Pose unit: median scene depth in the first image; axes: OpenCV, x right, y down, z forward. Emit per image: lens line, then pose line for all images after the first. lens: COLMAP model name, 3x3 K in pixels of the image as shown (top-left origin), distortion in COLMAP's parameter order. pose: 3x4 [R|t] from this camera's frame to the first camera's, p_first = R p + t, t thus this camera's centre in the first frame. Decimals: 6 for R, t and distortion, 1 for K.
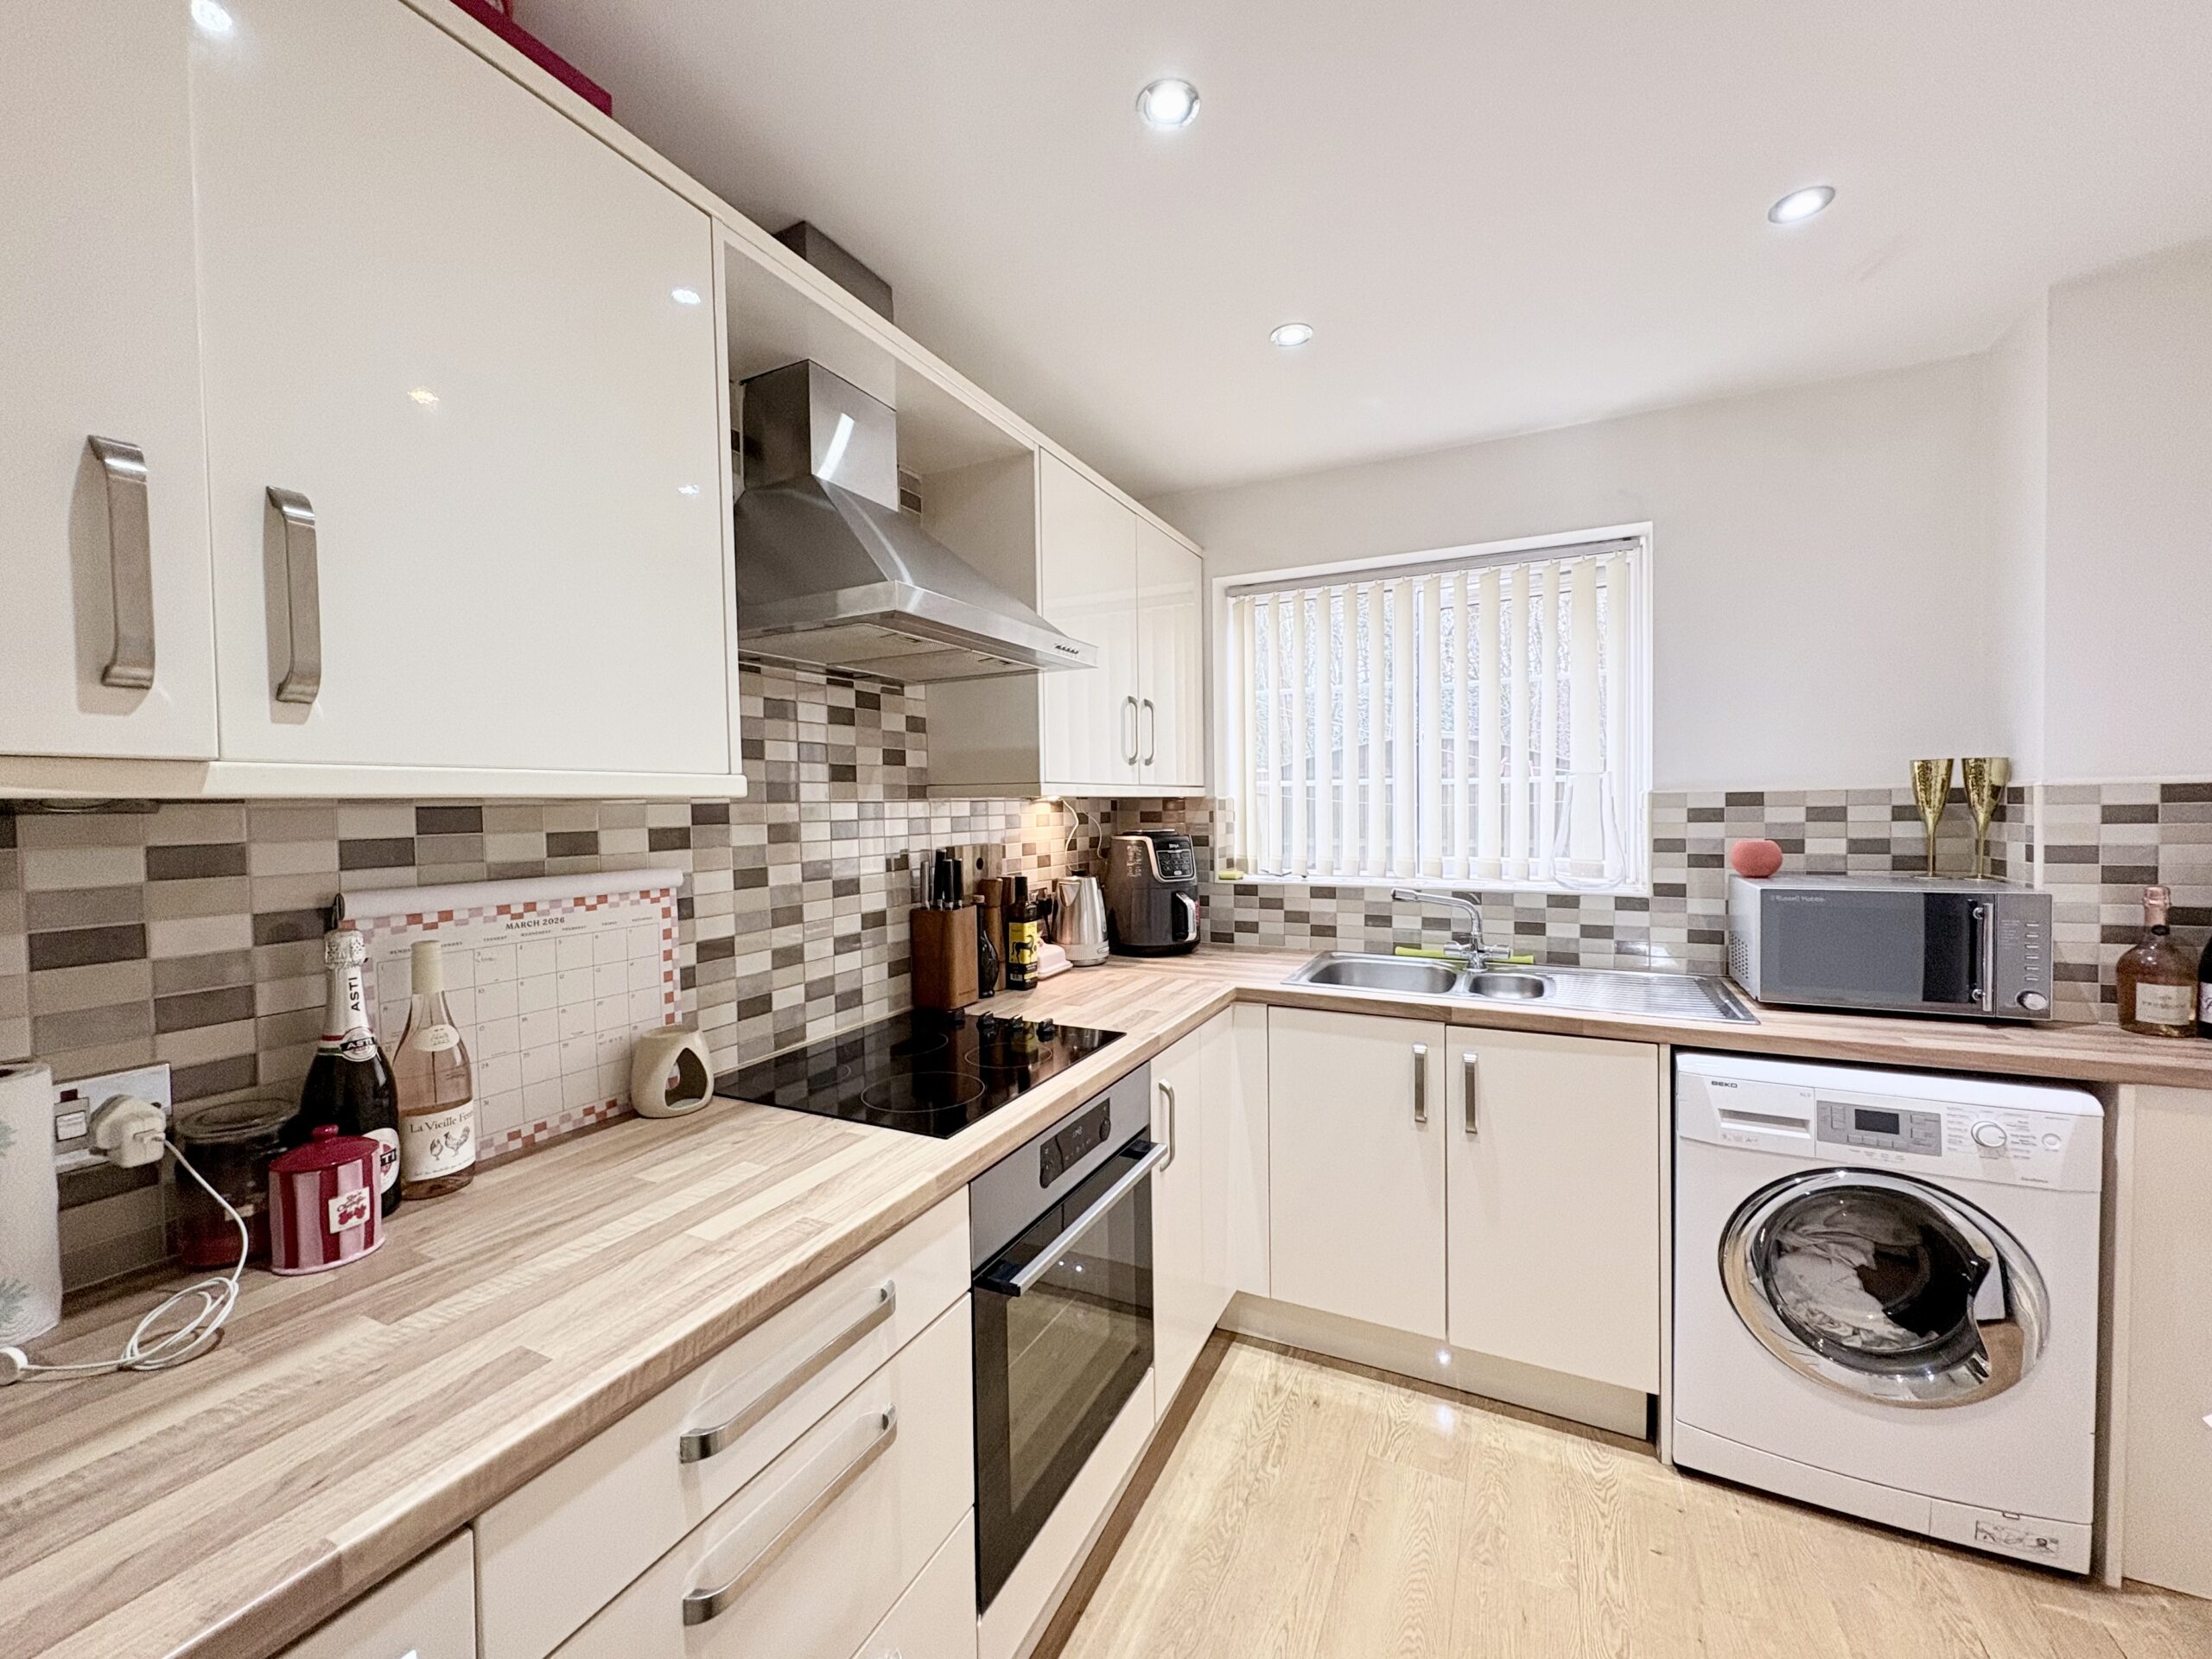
lens RADIAL K [[871.2, 0, 1103.5], [0, 871.2, 835.8], [0, 0, 1]] dist [-0.000032, 0.000059]
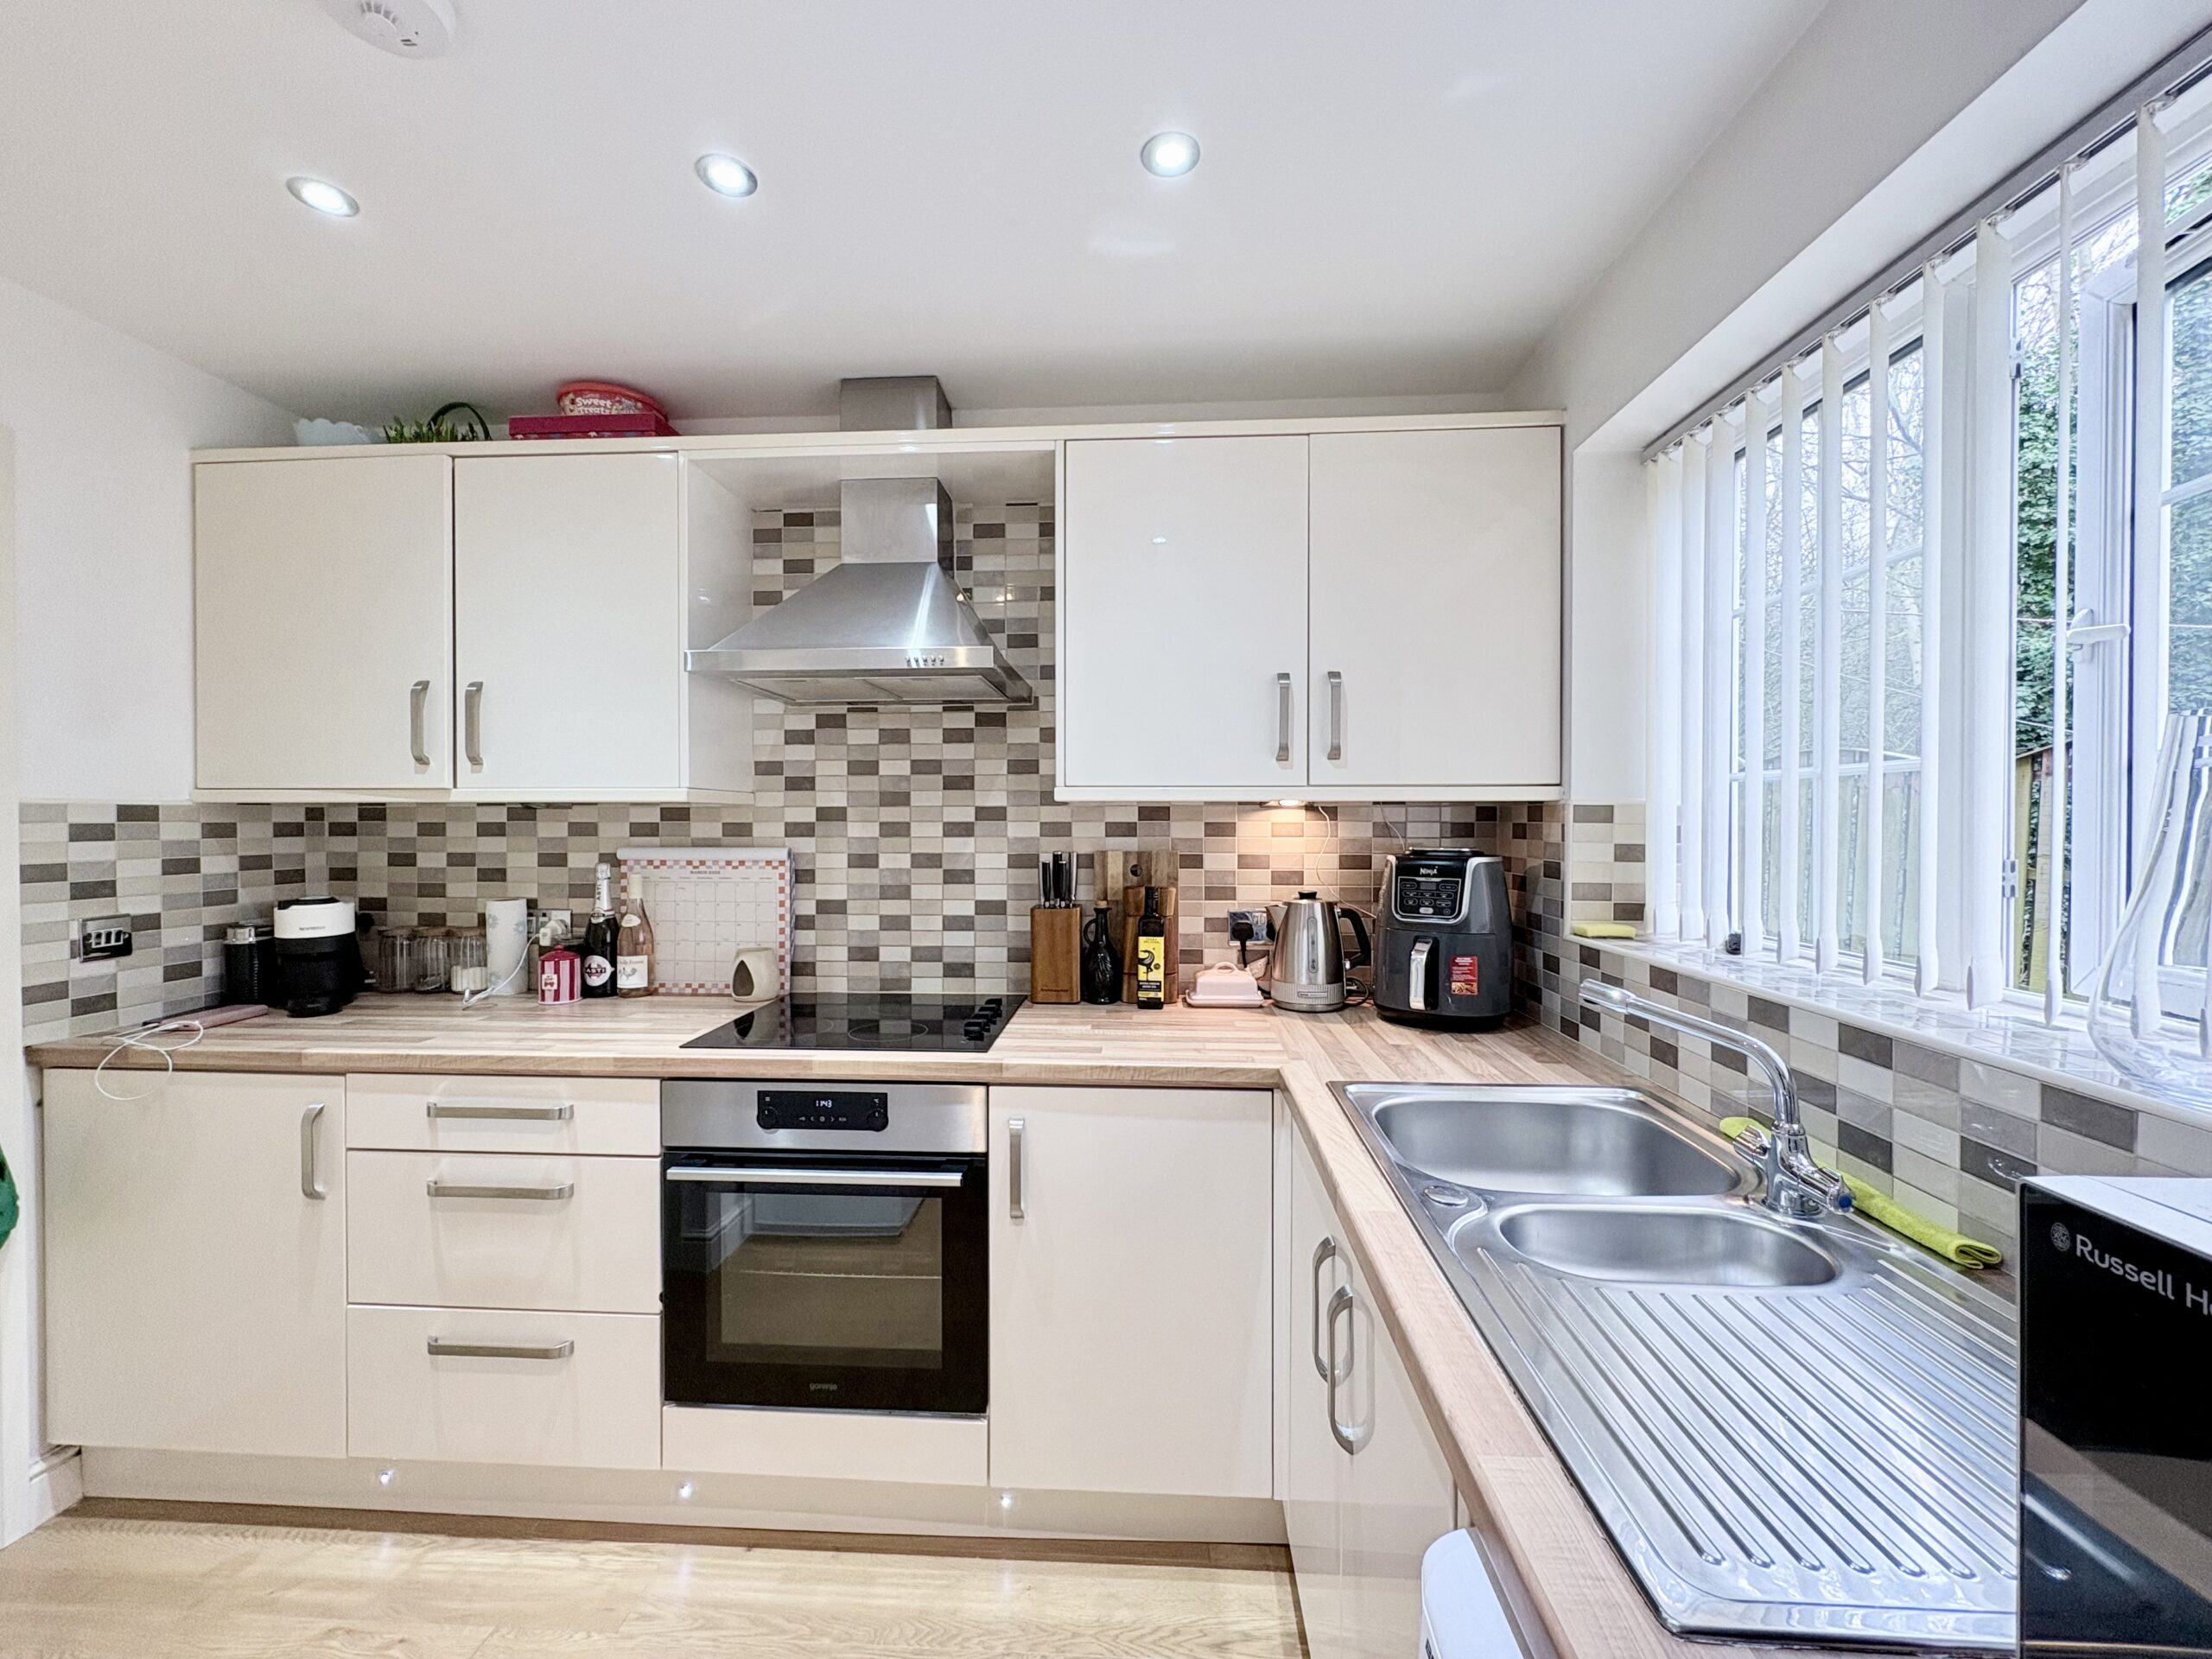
lens RADIAL K [[887.4, 0, 1100.7], [0, 887.4, 821.0], [0, 0, 1]] dist [-0.001289, -0.000123]
pose [[0.389401, 0.027805, -0.920649, 1.018275], [-0.039385, 0.999133, 0.013517, -0.047416], [0.920226, 0.030996, 0.390158, 0.777126]]
